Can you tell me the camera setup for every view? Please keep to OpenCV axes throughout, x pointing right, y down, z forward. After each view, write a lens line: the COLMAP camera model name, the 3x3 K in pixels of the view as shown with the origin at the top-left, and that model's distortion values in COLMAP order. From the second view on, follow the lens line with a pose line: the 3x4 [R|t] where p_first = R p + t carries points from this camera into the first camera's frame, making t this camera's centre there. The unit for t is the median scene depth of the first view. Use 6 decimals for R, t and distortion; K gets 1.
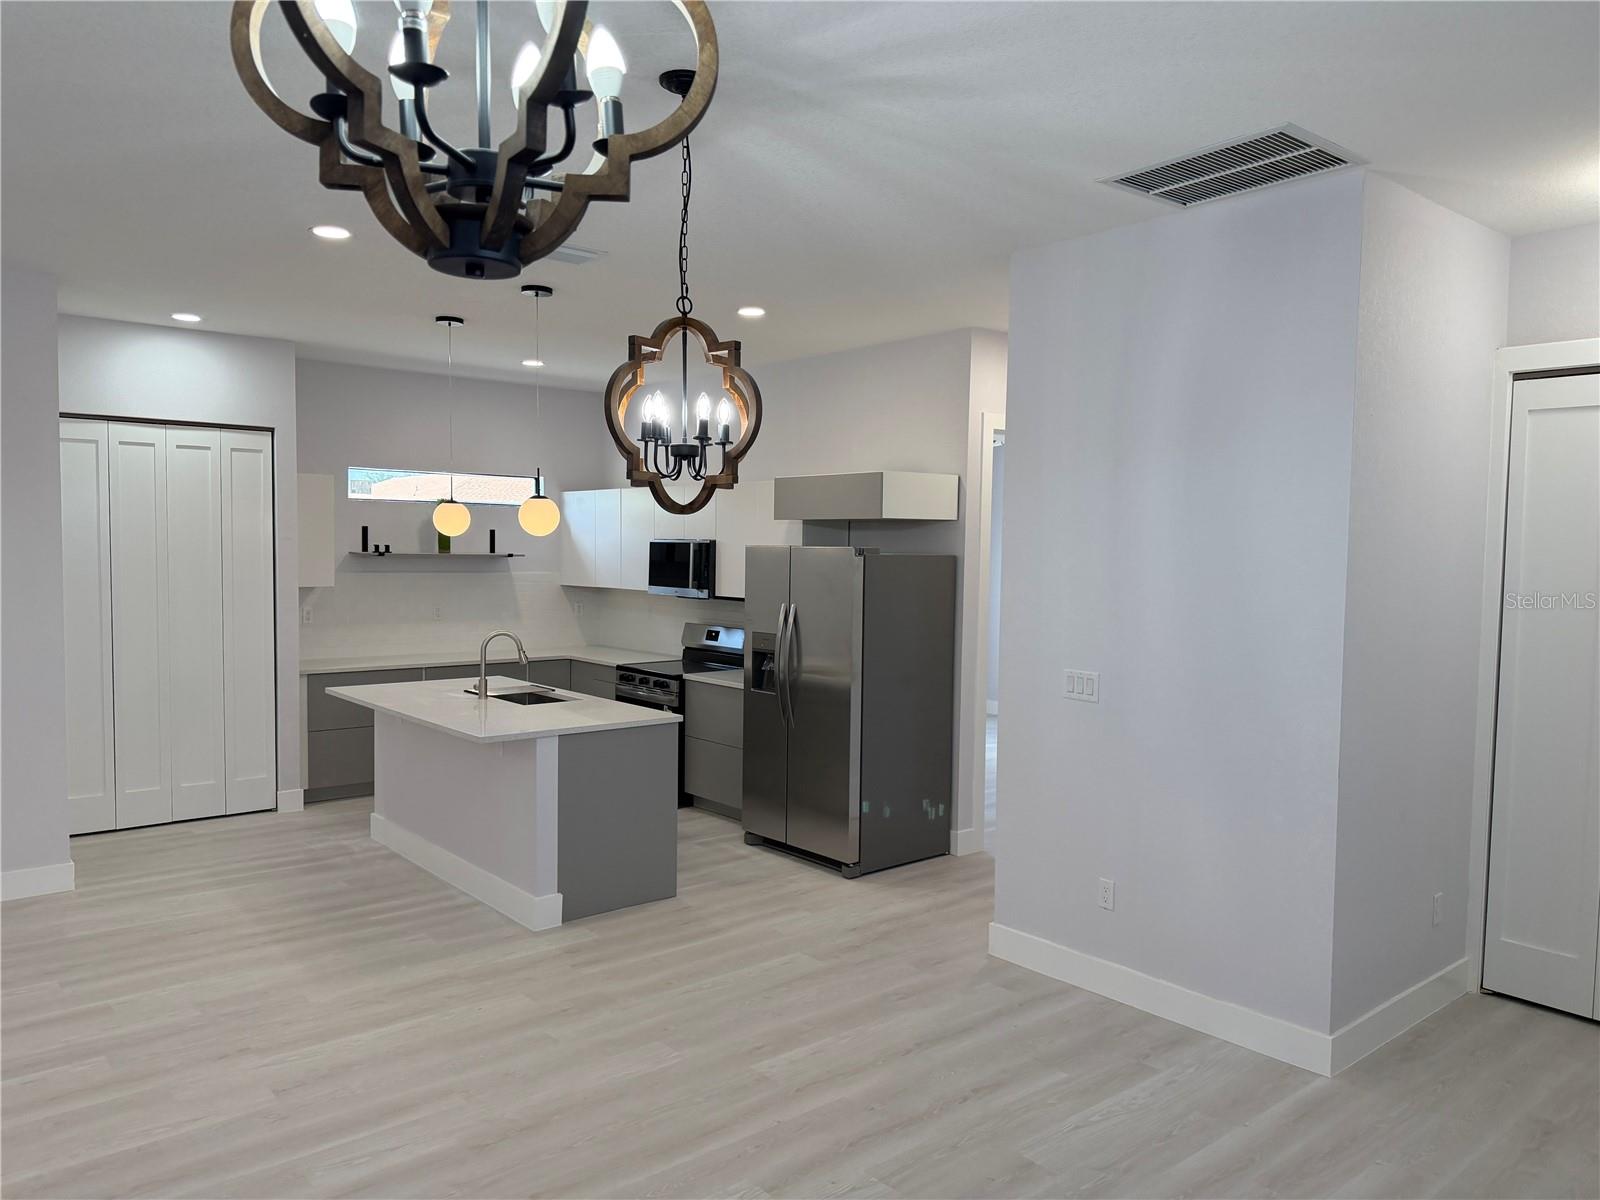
lens RADIAL K [[1152.7, 0, 803.0], [0, 1152.7, 591.6], [0, 0, 1]] dist [0.010461, -0.021251]
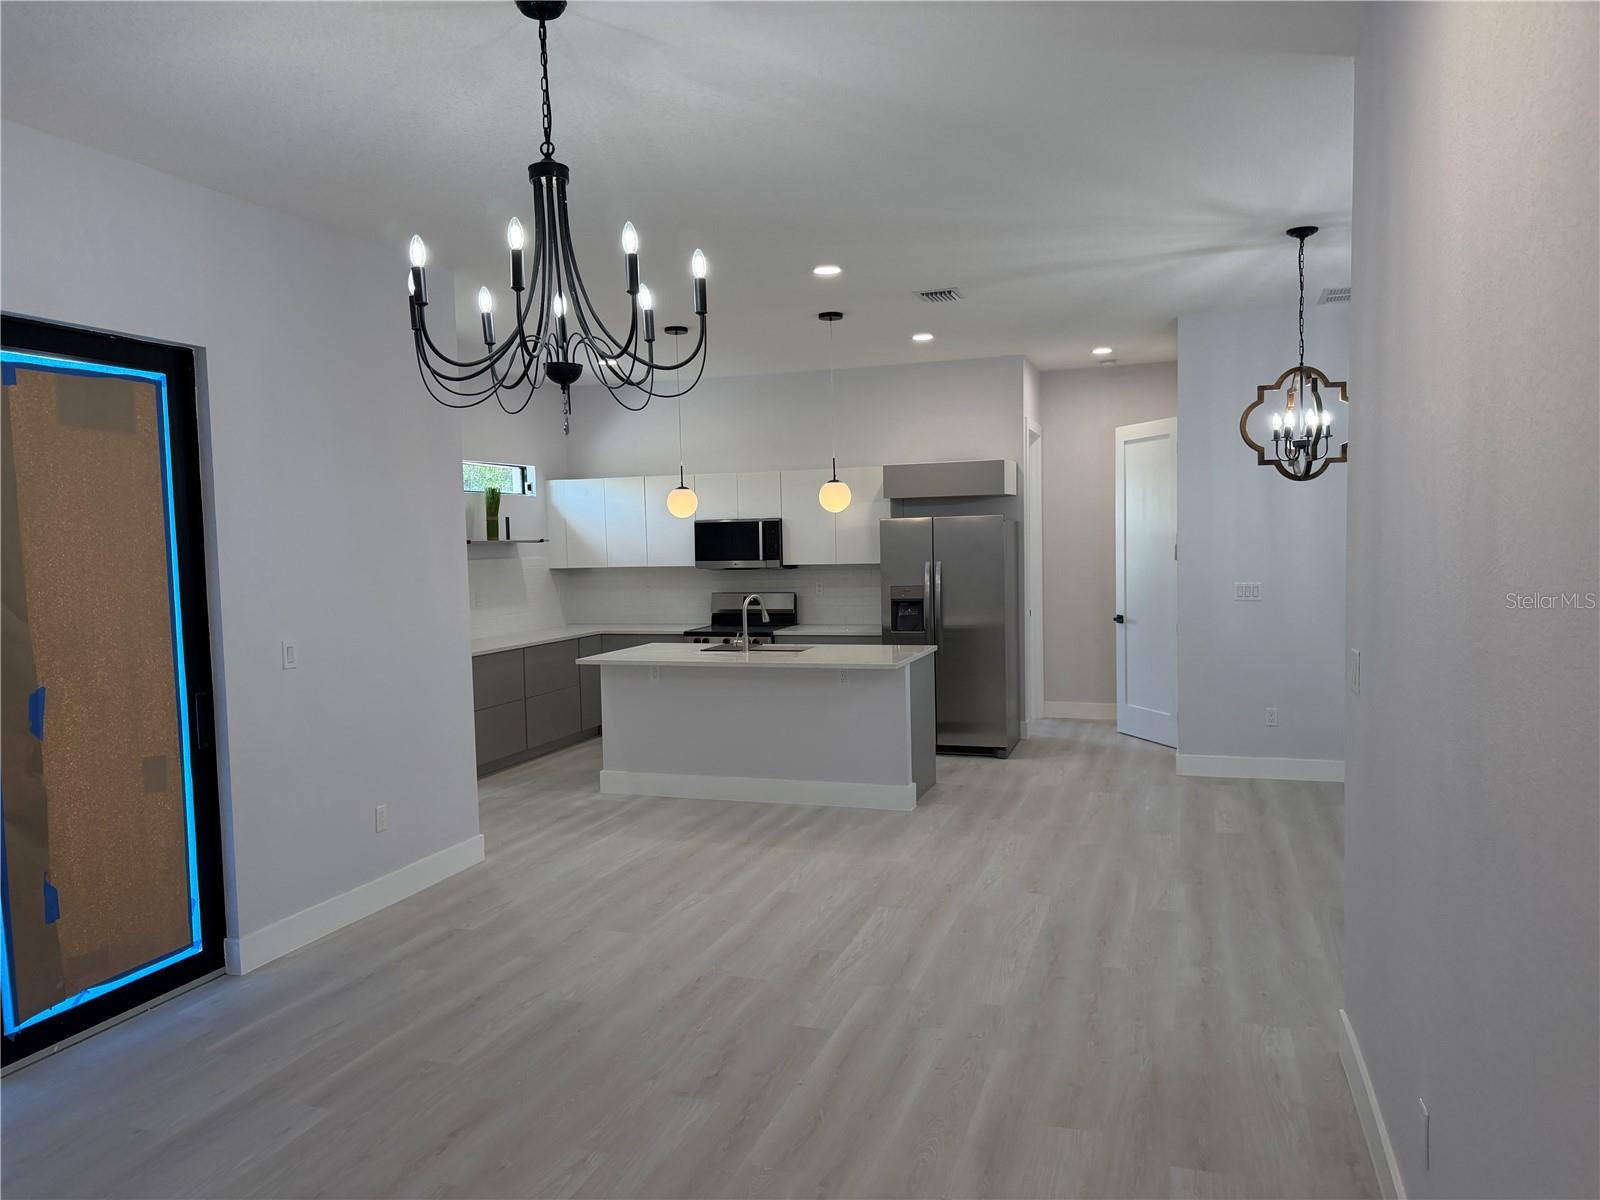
lens RADIAL K [[1152.7, 0, 792.4], [0, 1152.7, 608.2], [0, 0, 1]] dist [0.010461, -0.021251]
pose [[0.860369, -0.066666, 0.505293, -0.910224], [0.056645, 0.997774, 0.035192, 0.009535], [-0.506514, -0.001656, 0.862230, -0.052306]]
